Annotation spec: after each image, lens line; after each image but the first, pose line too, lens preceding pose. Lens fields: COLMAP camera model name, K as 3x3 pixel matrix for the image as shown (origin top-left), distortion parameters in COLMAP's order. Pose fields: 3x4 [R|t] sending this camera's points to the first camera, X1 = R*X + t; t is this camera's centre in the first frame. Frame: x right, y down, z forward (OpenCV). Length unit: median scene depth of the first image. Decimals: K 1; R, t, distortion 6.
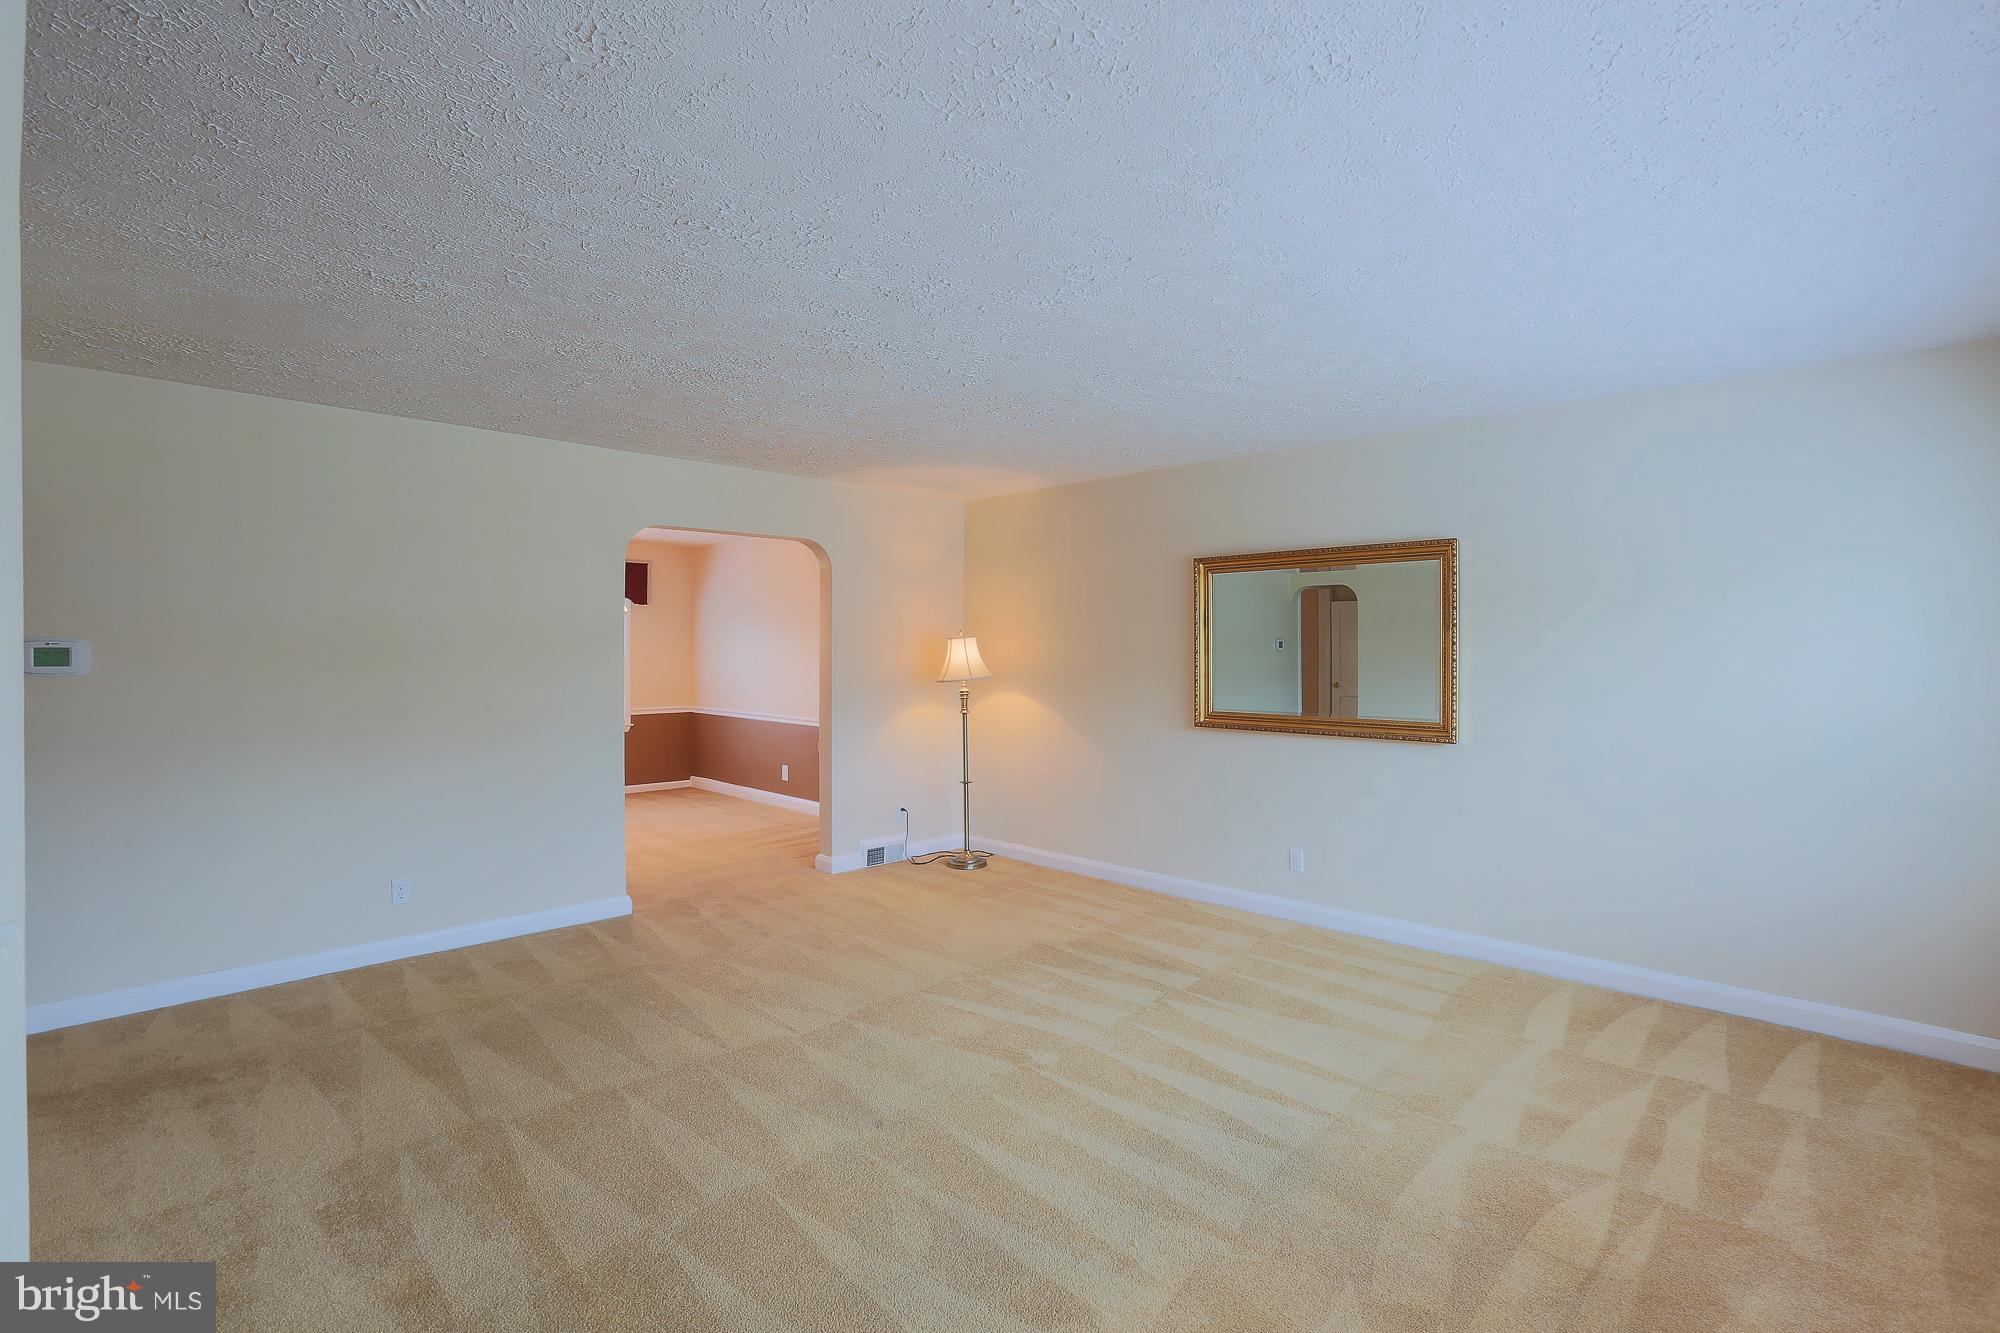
lens RADIAL K [[885.1, 0, 1003.9], [0, 885.1, 664.6], [0, 0, 1]] dist [0.000785, 0.000122]
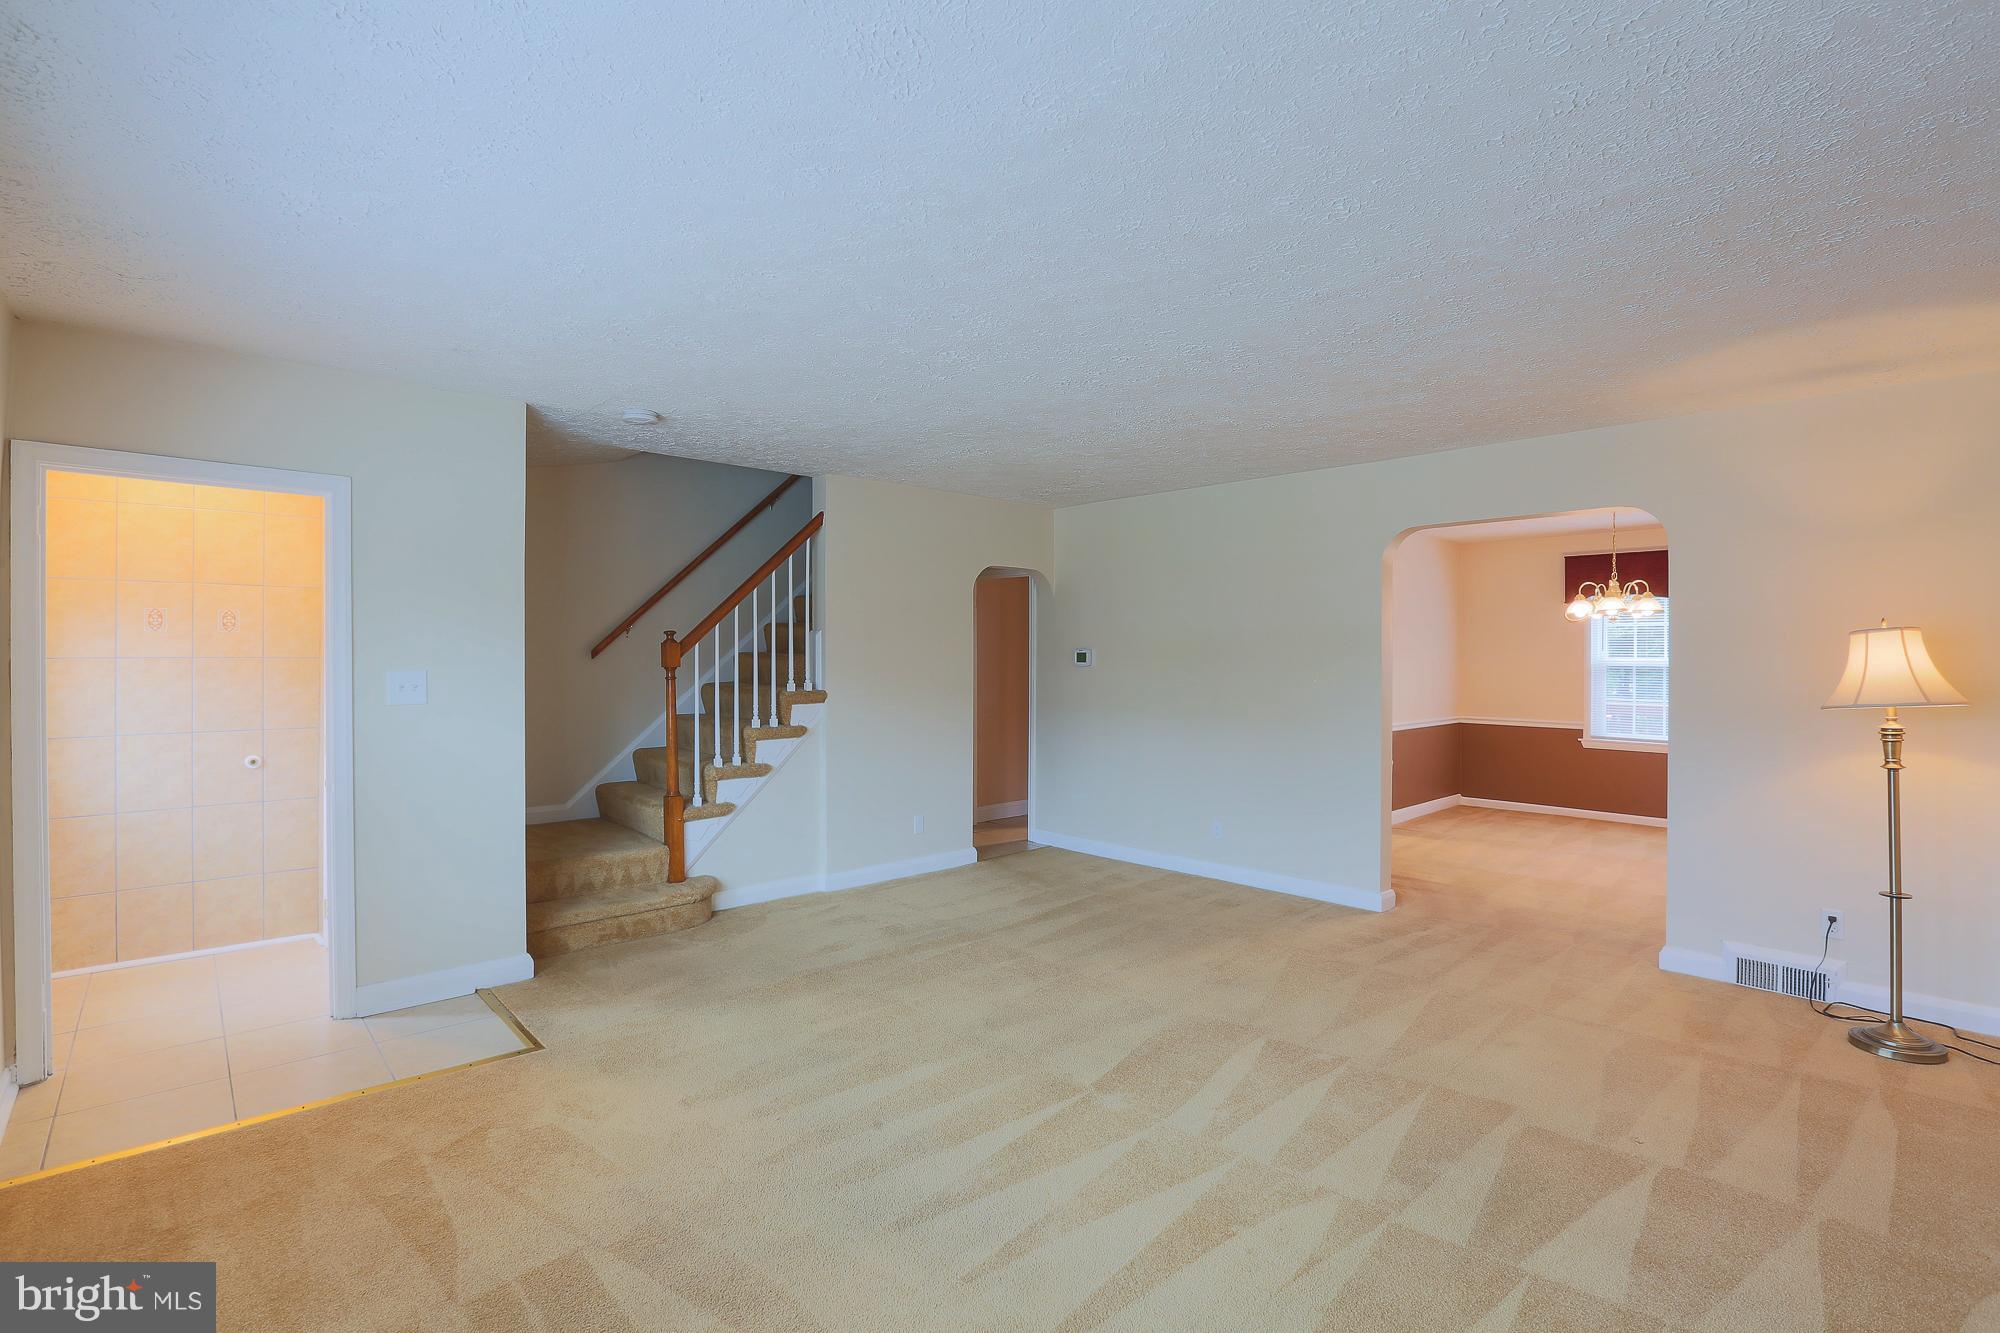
lens RADIAL K [[821.6, 0, 1007.7], [0, 821.6, 665.7], [0, 0, 1]] dist [-0.000260, -0.000044]
pose [[0.024388, -0.009484, -0.999658, 0.639298], [-0.006356, 0.999933, -0.009641, -0.000641], [0.999682, 0.006589, 0.024326, 0.617047]]
